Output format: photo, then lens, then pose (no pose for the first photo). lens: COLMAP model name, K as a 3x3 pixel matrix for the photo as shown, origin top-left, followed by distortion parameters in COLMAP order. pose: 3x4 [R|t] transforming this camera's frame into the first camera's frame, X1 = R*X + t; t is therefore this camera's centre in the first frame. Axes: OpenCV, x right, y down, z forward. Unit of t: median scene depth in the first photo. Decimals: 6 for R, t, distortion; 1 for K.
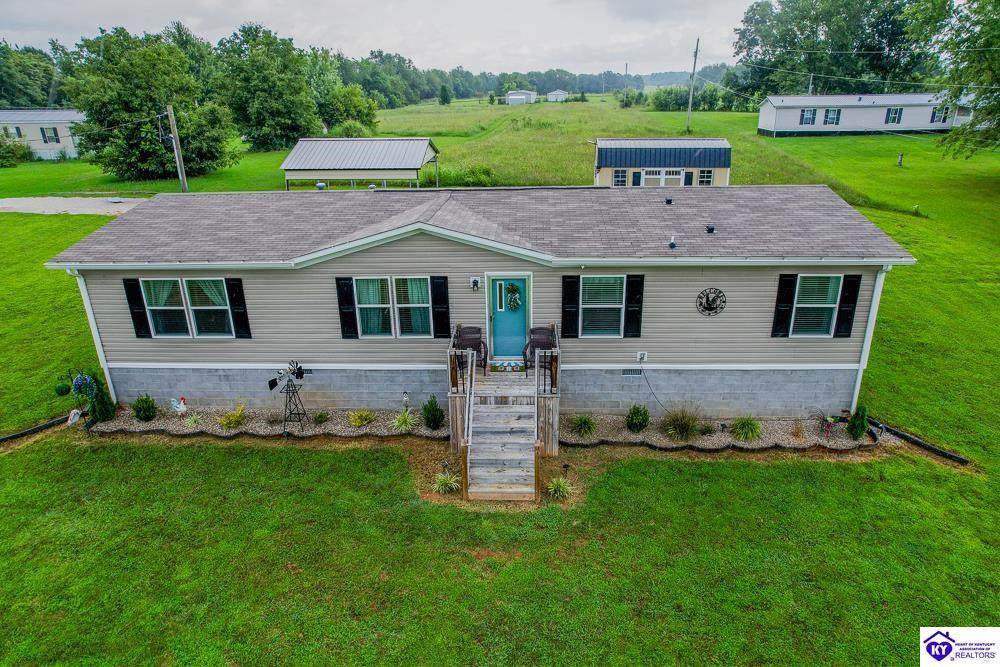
lens RADIAL K [[641.4, 0, 508.6], [0, 641.4, 333.6], [0, 0, 1]] dist [-0.082427, 0.076989]
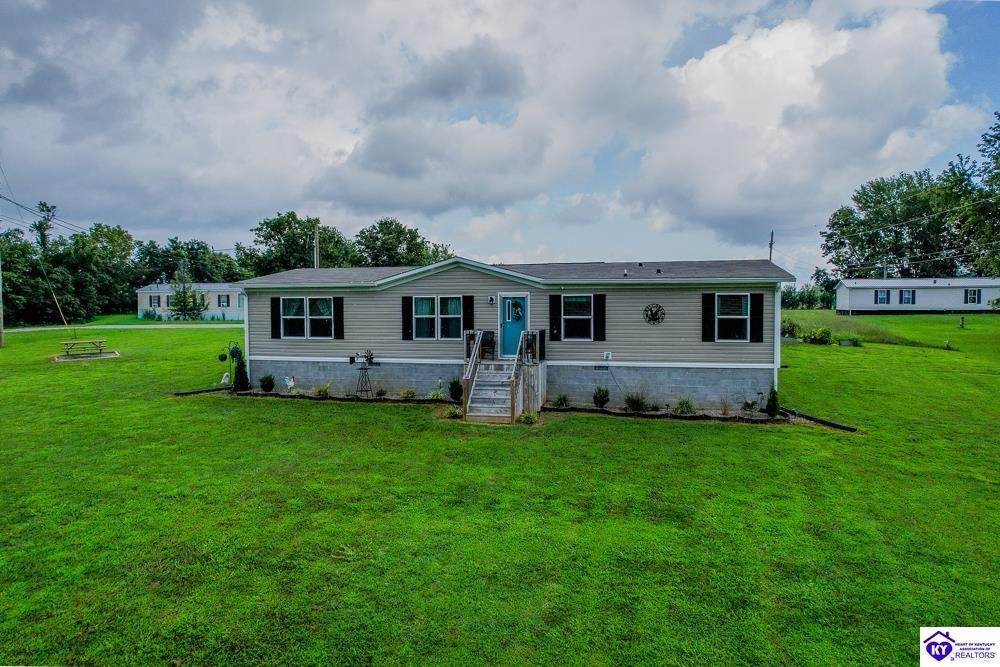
lens RADIAL K [[650.8, 0, 509.6], [0, 650.8, 331.0], [0, 0, 1]] dist [-0.082121, 0.076930]
pose [[0.984366, 0.018857, -0.175121, 0.246019], [-0.074325, 0.945866, -0.315932, 0.446795], [0.159683, 0.324009, 0.932480, -0.363435]]
